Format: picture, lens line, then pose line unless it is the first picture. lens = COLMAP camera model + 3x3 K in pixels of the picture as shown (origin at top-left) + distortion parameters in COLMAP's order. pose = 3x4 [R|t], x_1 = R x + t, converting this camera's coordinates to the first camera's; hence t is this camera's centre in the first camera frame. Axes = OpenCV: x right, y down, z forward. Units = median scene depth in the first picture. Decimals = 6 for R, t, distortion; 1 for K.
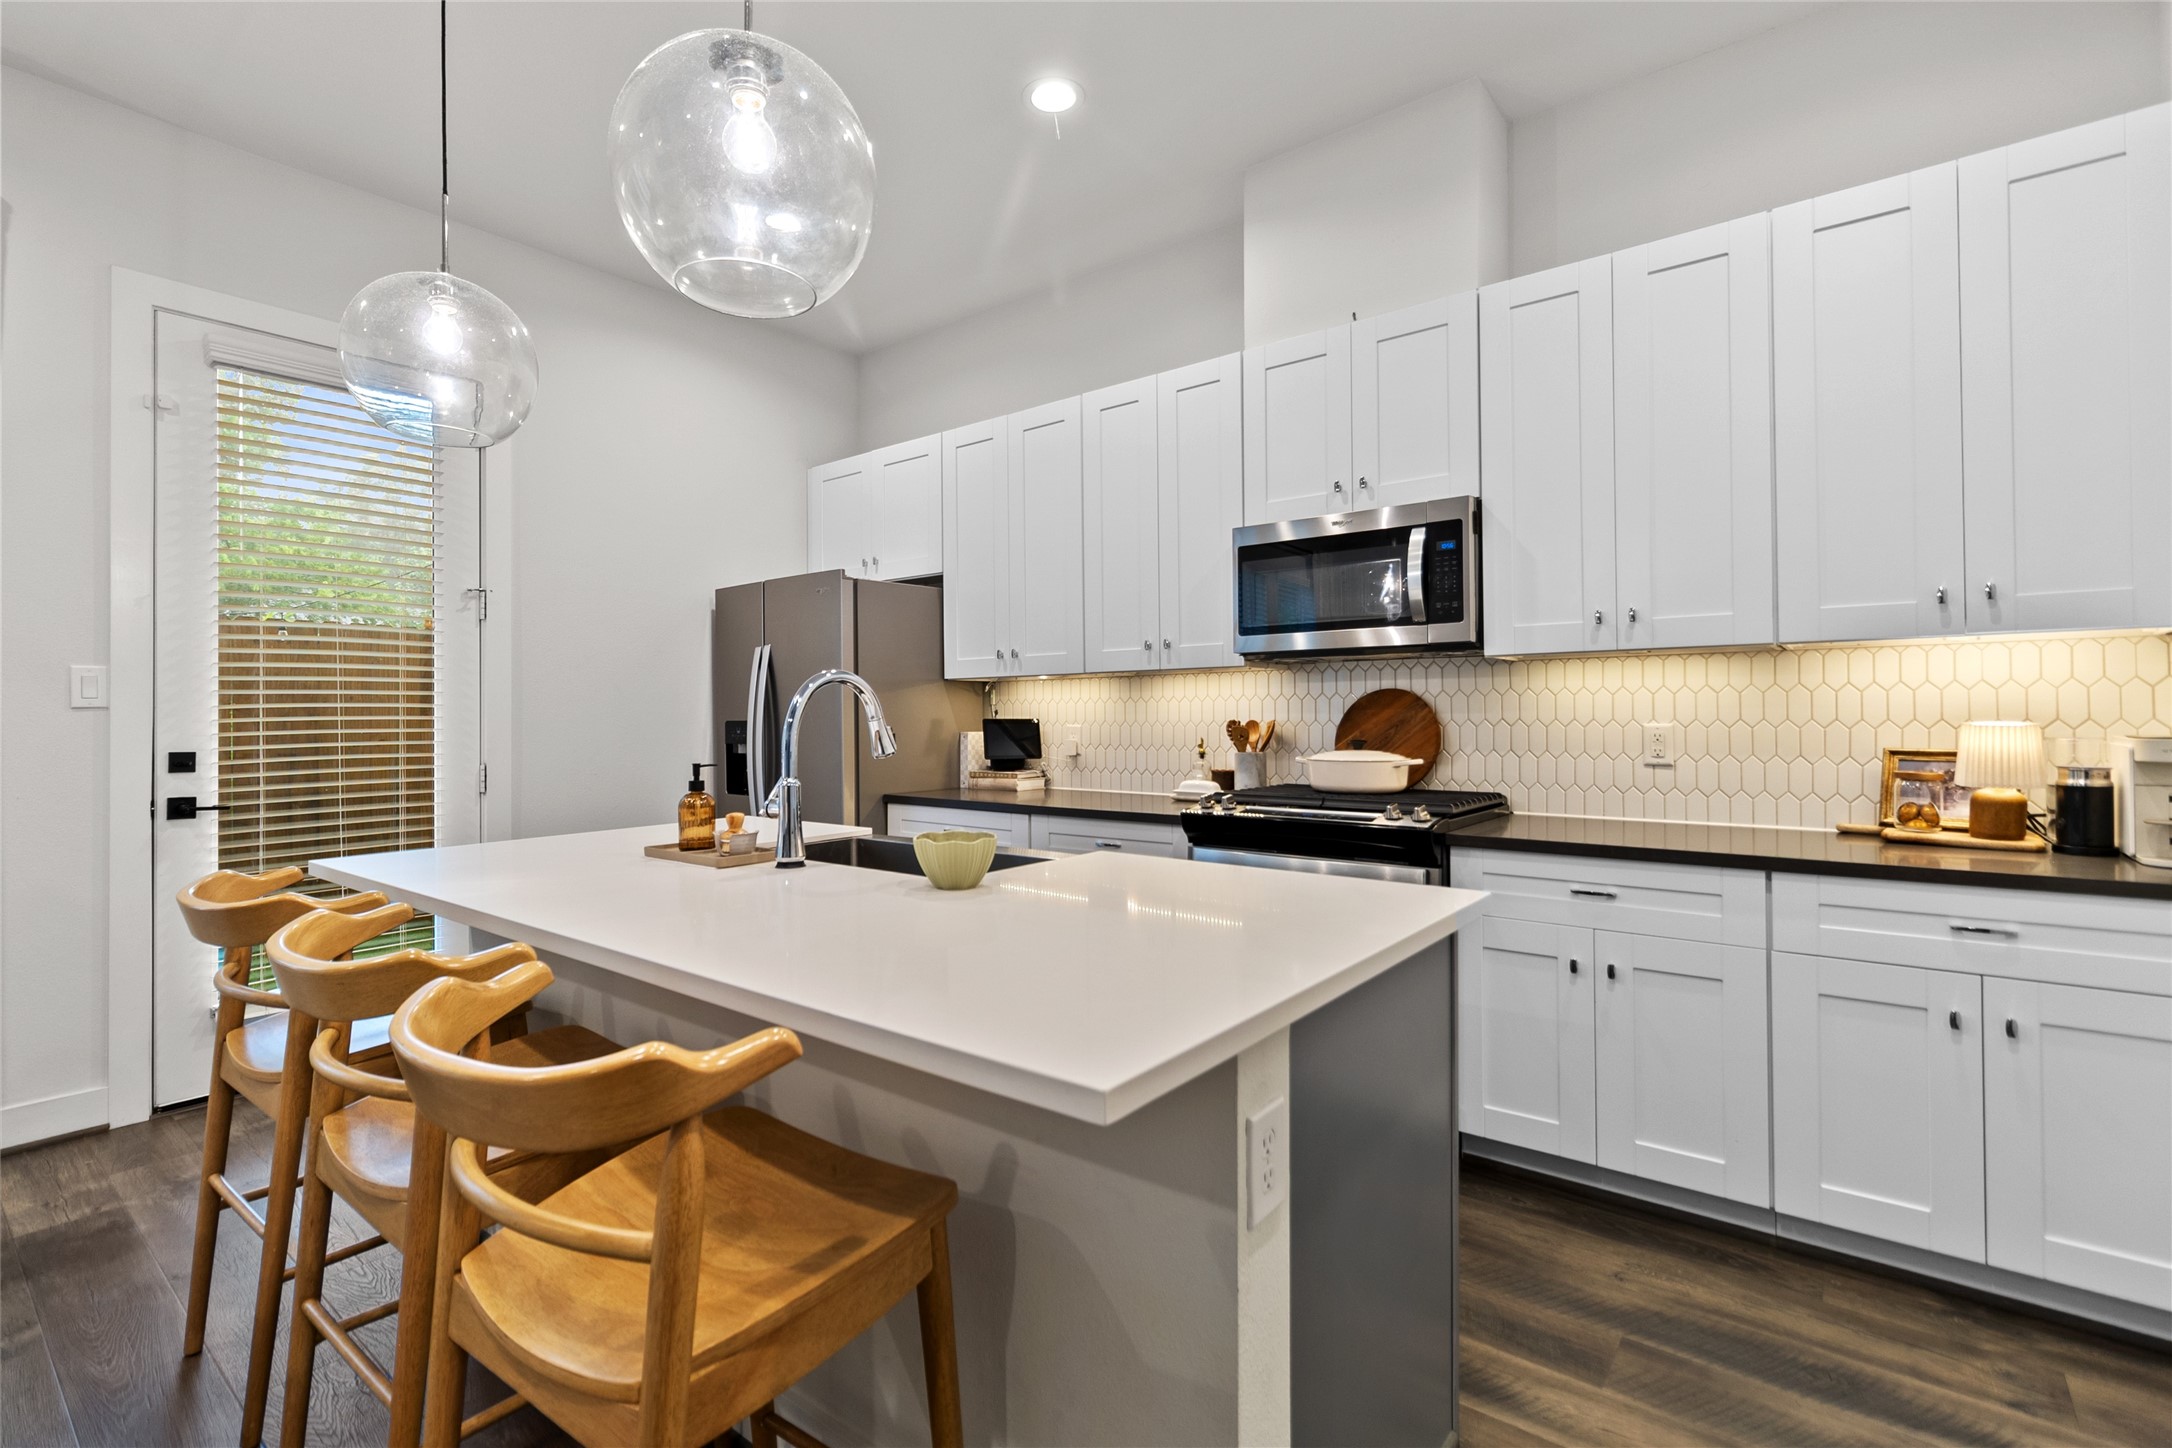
lens RADIAL K [[988.2, 0, 1065.3], [0, 988.2, 707.4], [0, 0, 1]] dist [0.001432, 0.000191]
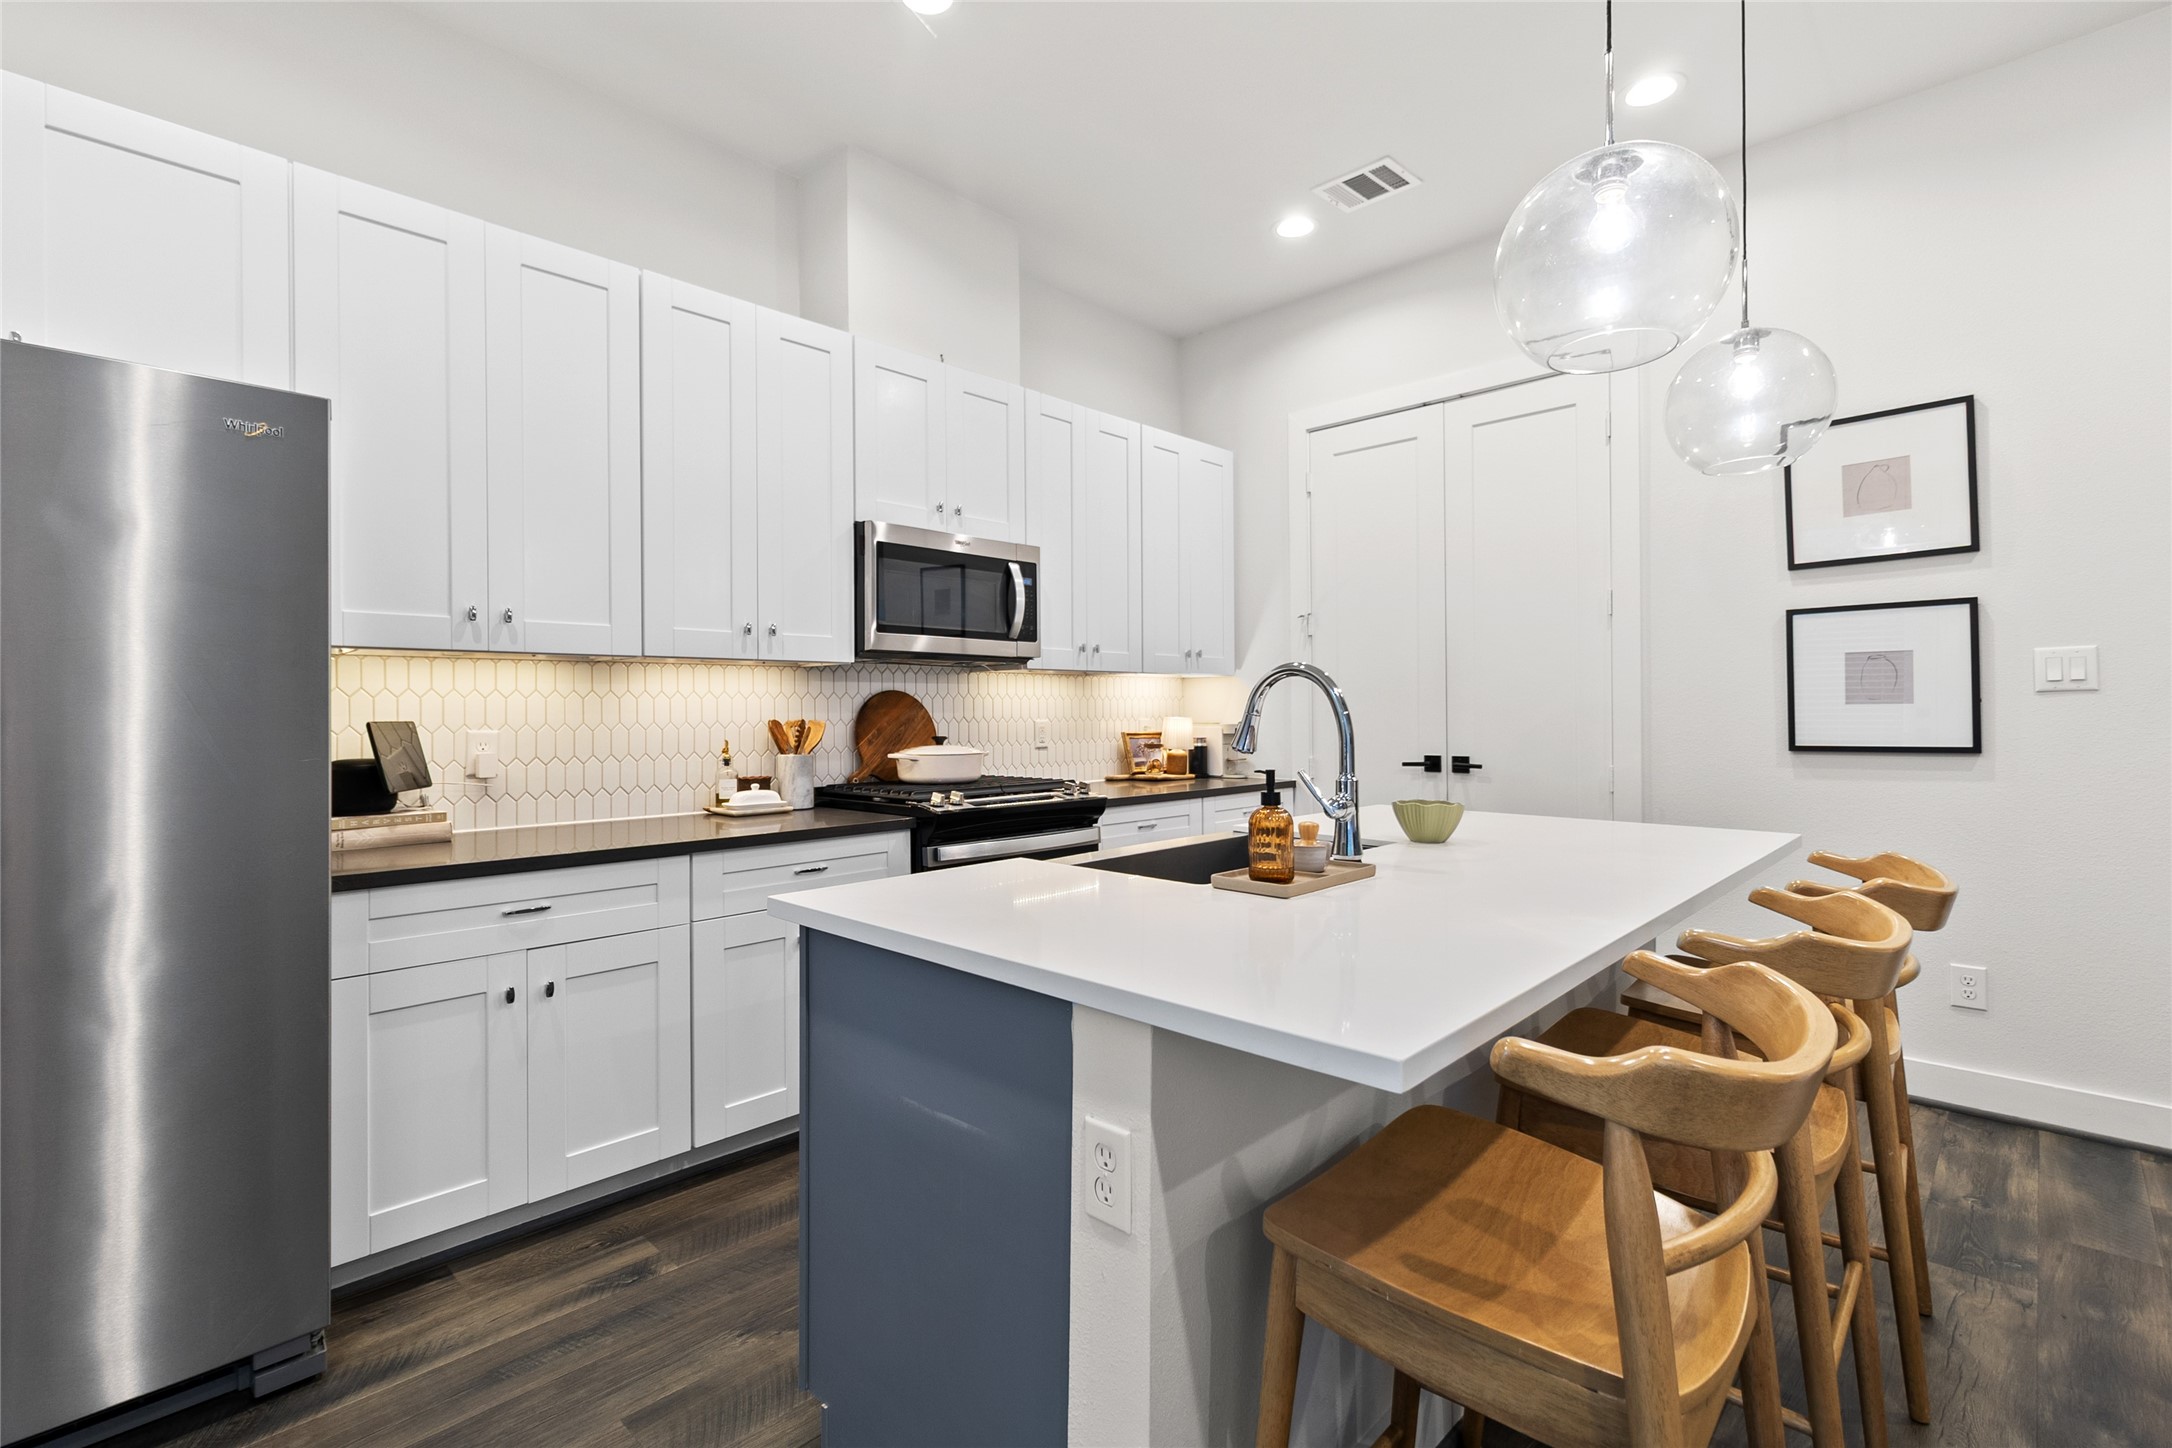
lens RADIAL K [[1075.6, 0, 1103.9], [0, 1075.6, 697.3], [0, 0, 1]] dist [0.066048, -0.000031]
pose [[0.062041, 0.019717, 0.997879, -0.838218], [-0.000805, 0.999806, -0.019705, 0.012100], [-0.998073, 0.000419, 0.062045, 0.682723]]
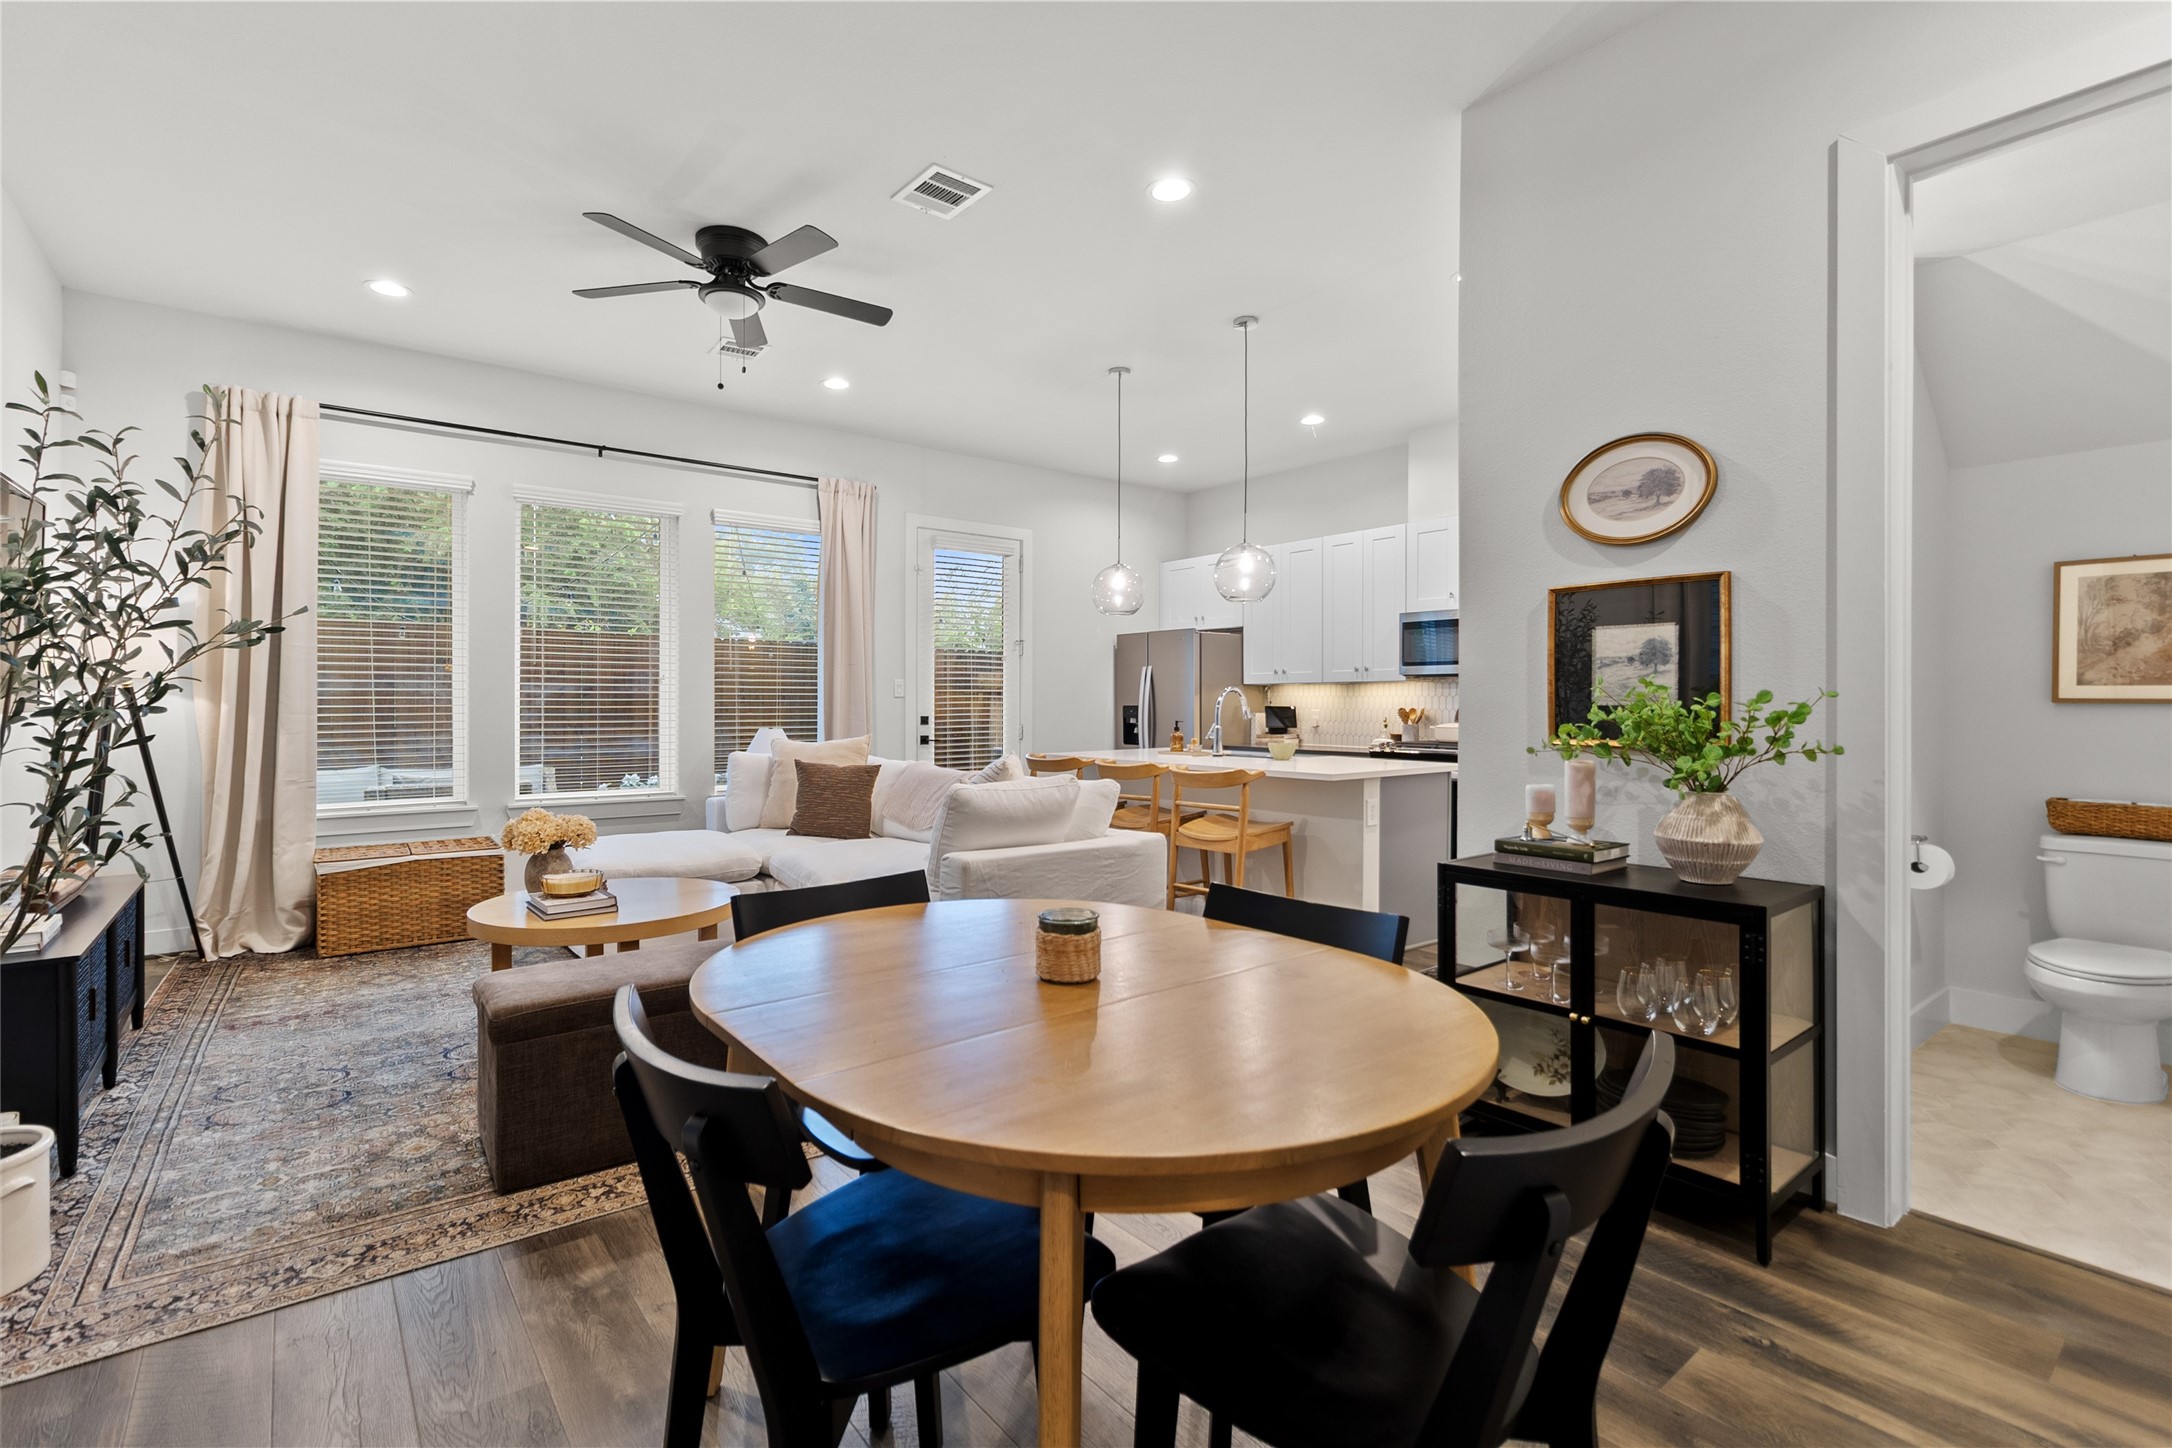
lens RADIAL K [[996.6, 0, 1067.4], [0, 996.6, 708.4], [0, 0, 1]] dist [0.001125, 0.000057]
pose [[0.975720, 0.011271, -0.218732, -0.044362], [-0.008773, 0.999885, 0.012386, -0.004713], [0.218846, -0.010167, 0.975706, -1.109276]]
